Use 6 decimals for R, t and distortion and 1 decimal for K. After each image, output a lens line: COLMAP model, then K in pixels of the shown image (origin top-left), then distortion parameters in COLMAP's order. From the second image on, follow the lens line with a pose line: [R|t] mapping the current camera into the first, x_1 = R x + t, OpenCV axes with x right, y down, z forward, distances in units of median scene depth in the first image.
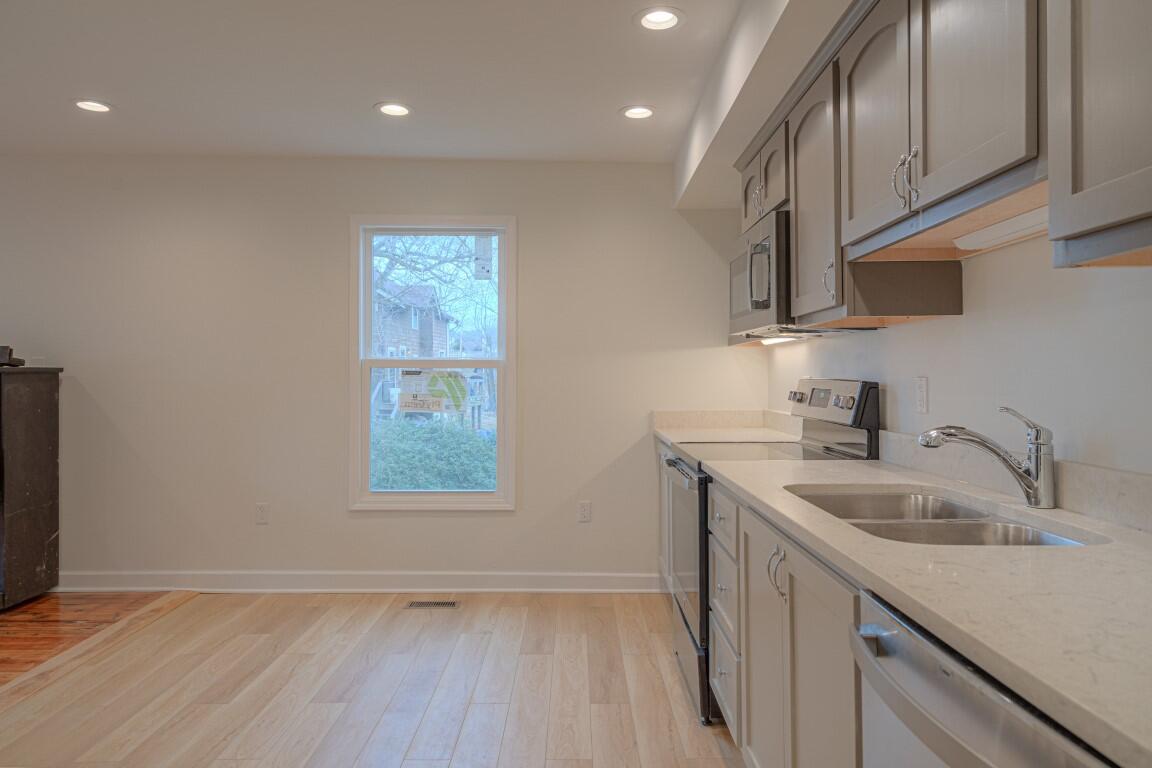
lens RADIAL K [[771.8, 0, 569.2], [0, 771.8, 381.0], [0, 0, 1]] dist [0.006299, 0.000857]
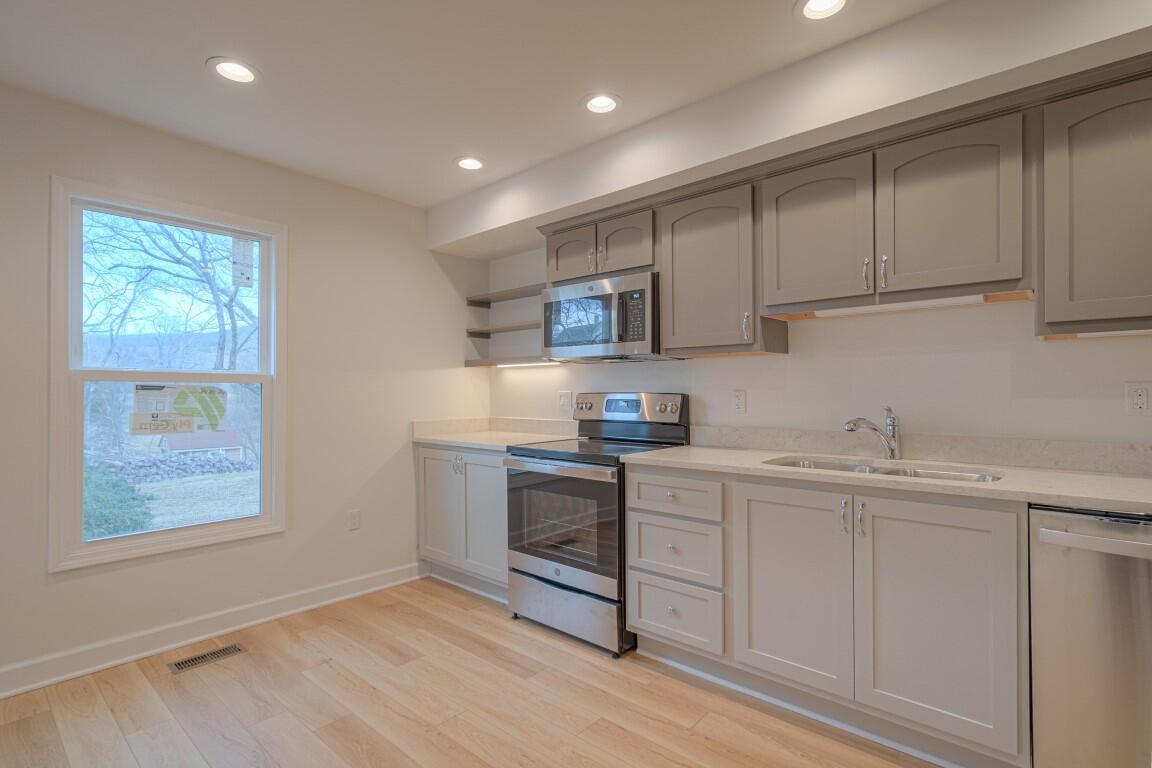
lens RADIAL K [[563.9, 0, 579.6], [0, 563.9, 392.6], [0, 0, 1]] dist [0.007832, 0.001053]
pose [[0.661884, -0.002105, 0.749603, -0.355335], [0.007260, 0.999967, -0.003602, 0.000218], [-0.749571, 0.007826, 0.661878, 0.255926]]
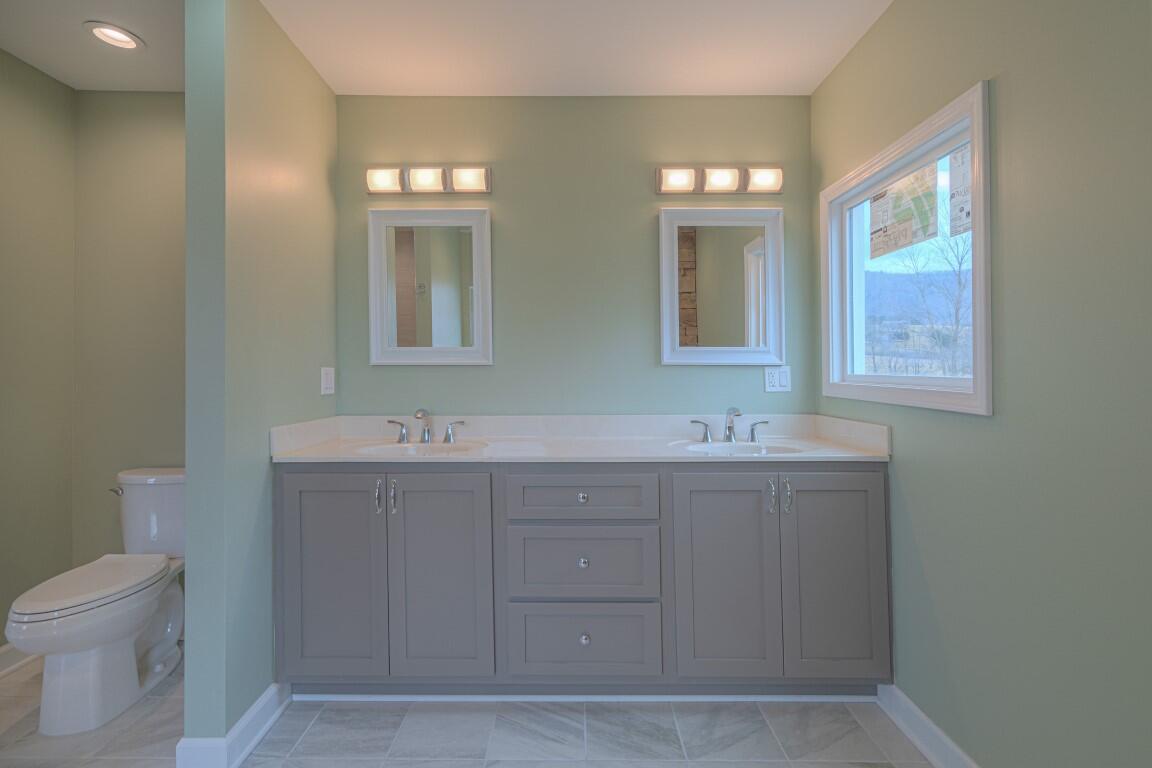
lens RADIAL K [[536.8, 0, 569.1], [0, 536.8, 368.2], [0, 0, 1]] dist [-0.002220, 0.001928]
pose [[-0.011039, -0.011511, -0.999873, 0.257265], [-0.005641, 0.999919, -0.011449, 0.143396], [0.999923, 0.005514, -0.011103, 0.743620]]
